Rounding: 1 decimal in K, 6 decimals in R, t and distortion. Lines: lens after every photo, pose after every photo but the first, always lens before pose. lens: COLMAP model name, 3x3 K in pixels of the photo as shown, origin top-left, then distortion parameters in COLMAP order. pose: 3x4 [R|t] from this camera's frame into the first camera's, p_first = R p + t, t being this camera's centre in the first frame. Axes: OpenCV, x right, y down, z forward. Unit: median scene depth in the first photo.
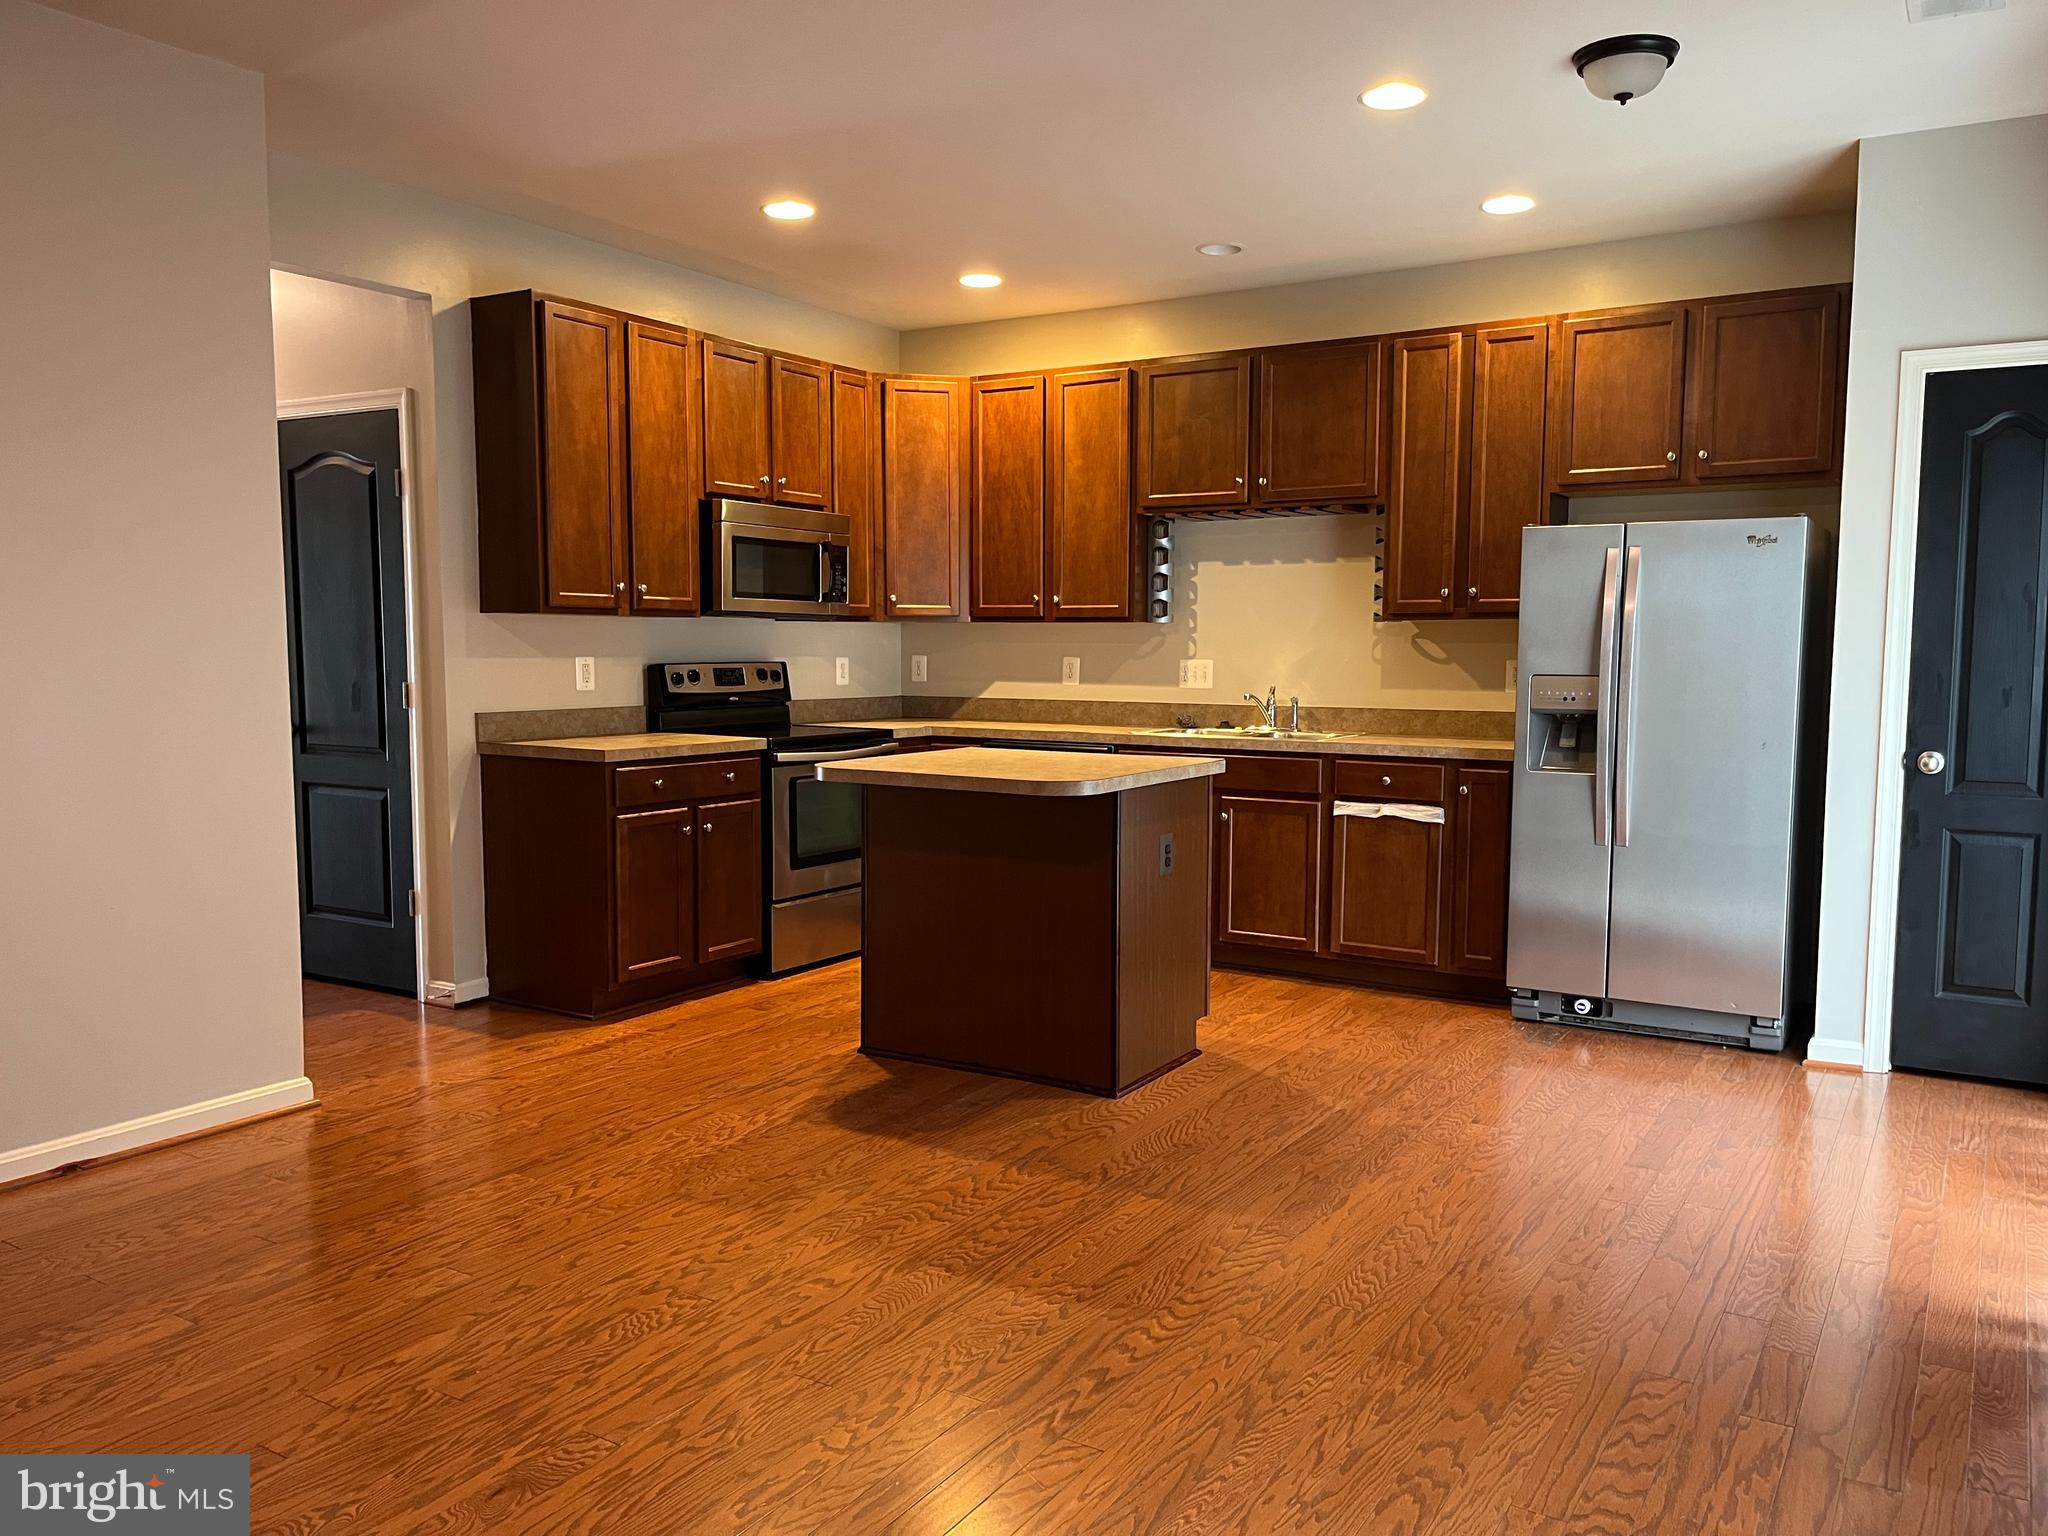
lens RADIAL K [[1542.6, 0, 1035.4], [0, 1542.6, 775.5], [0, 0, 1]] dist [0.062635, -0.074119]
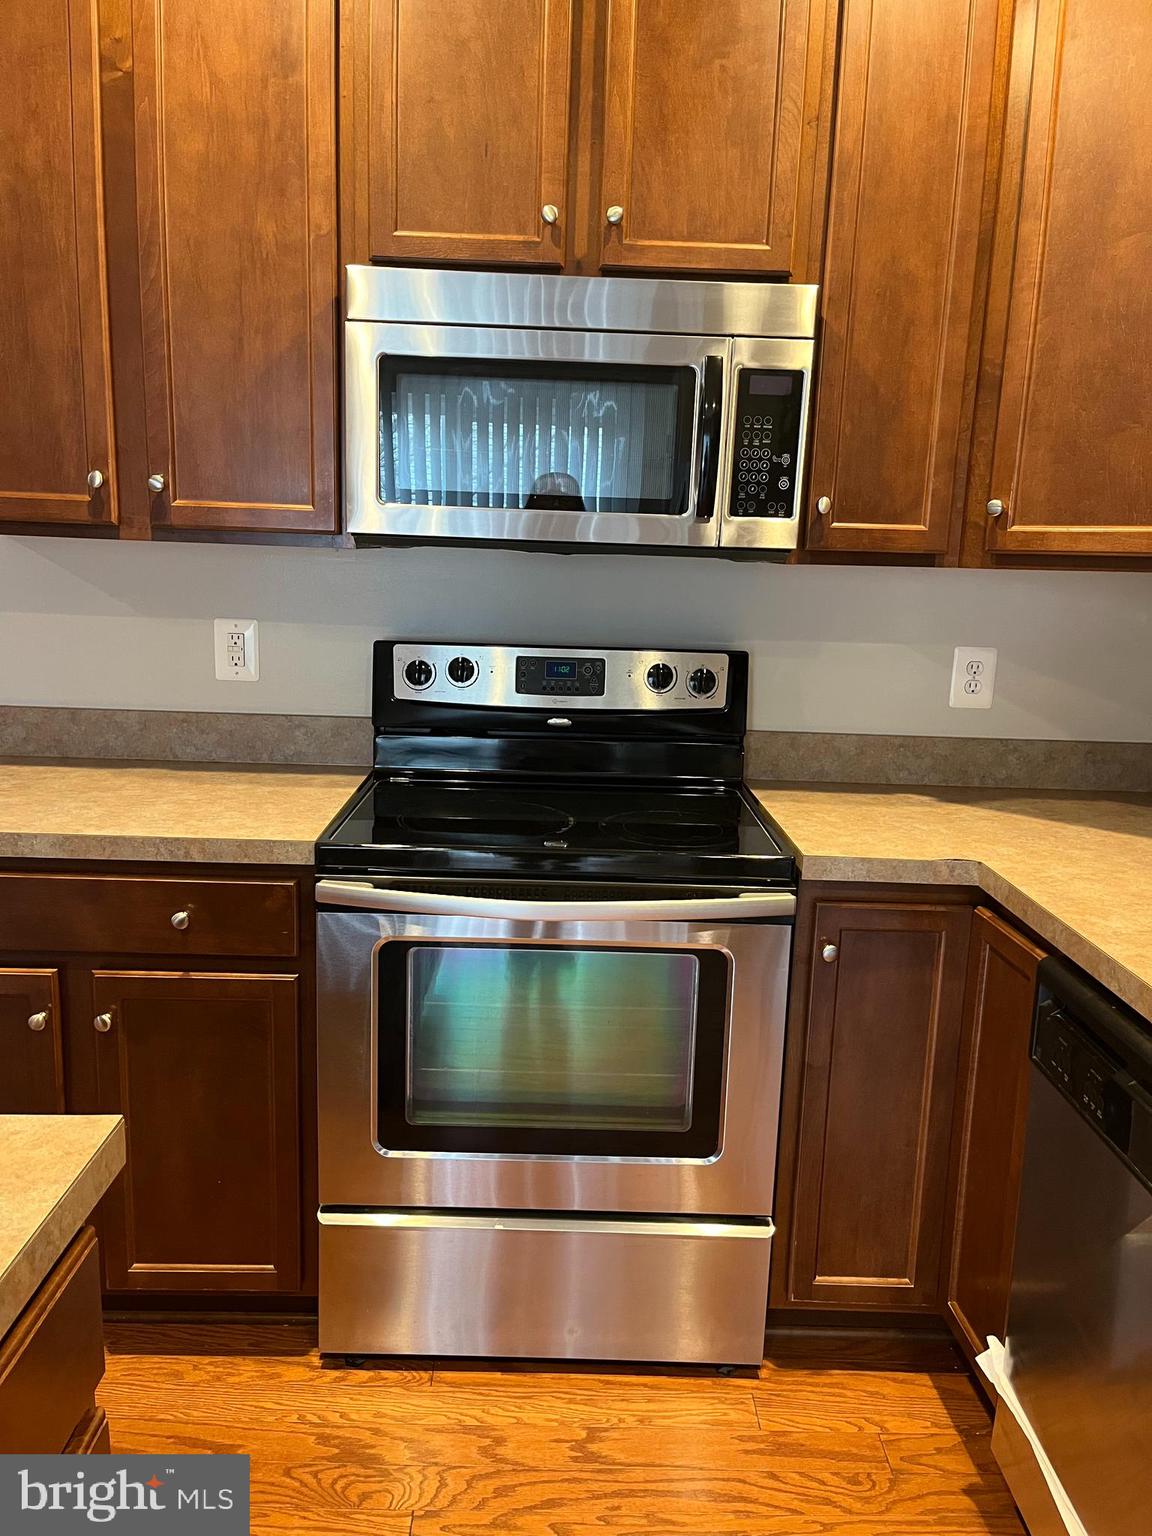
lens RADIAL K [[1156.9, 0, 570.7], [0, 1156.9, 782.4], [0, 0, 1]] dist [0.062635, -0.074119]
pose [[0.539308, 0.177130, -0.823269, 0.121529], [-0.101528, 0.984174, 0.145239, -0.093328], [0.835966, 0.005256, 0.548756, 0.891657]]
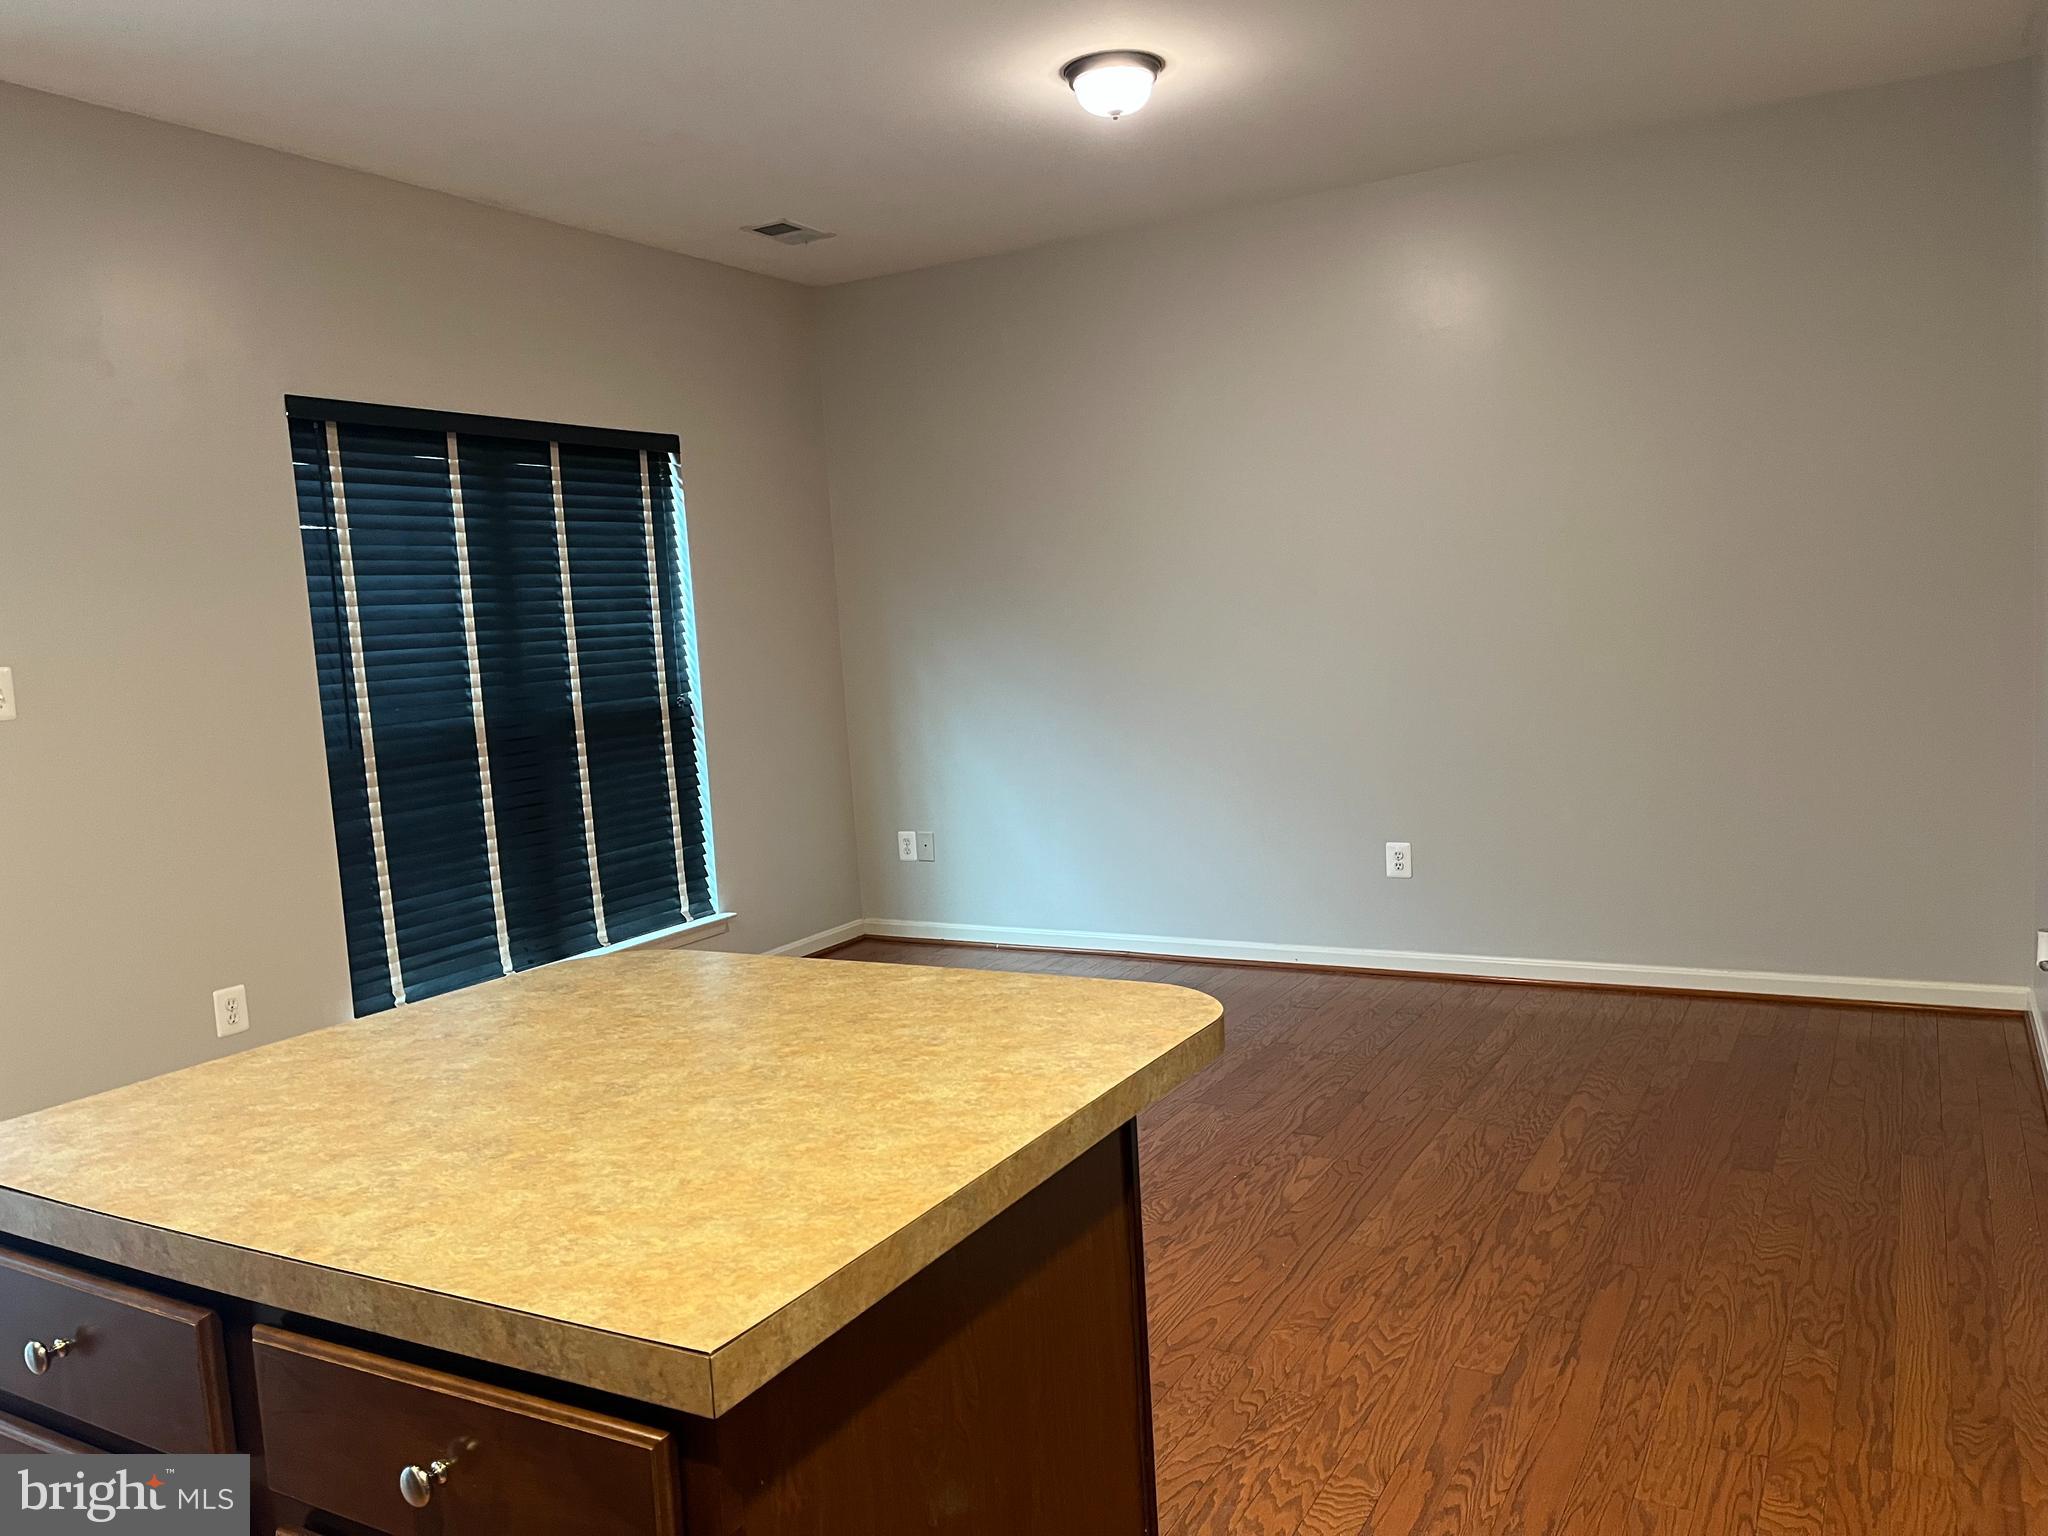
lens RADIAL K [[1542.6, 0, 1018.0], [0, 1542.6, 764.7], [0, 0, 1]] dist [0.062635, -0.074119]
pose [[-0.997695, 0.056699, -0.037268, -0.068198], [0.049021, 0.982109, 0.181822, -0.105766], [0.046911, 0.179576, -0.982625, 1.082905]]
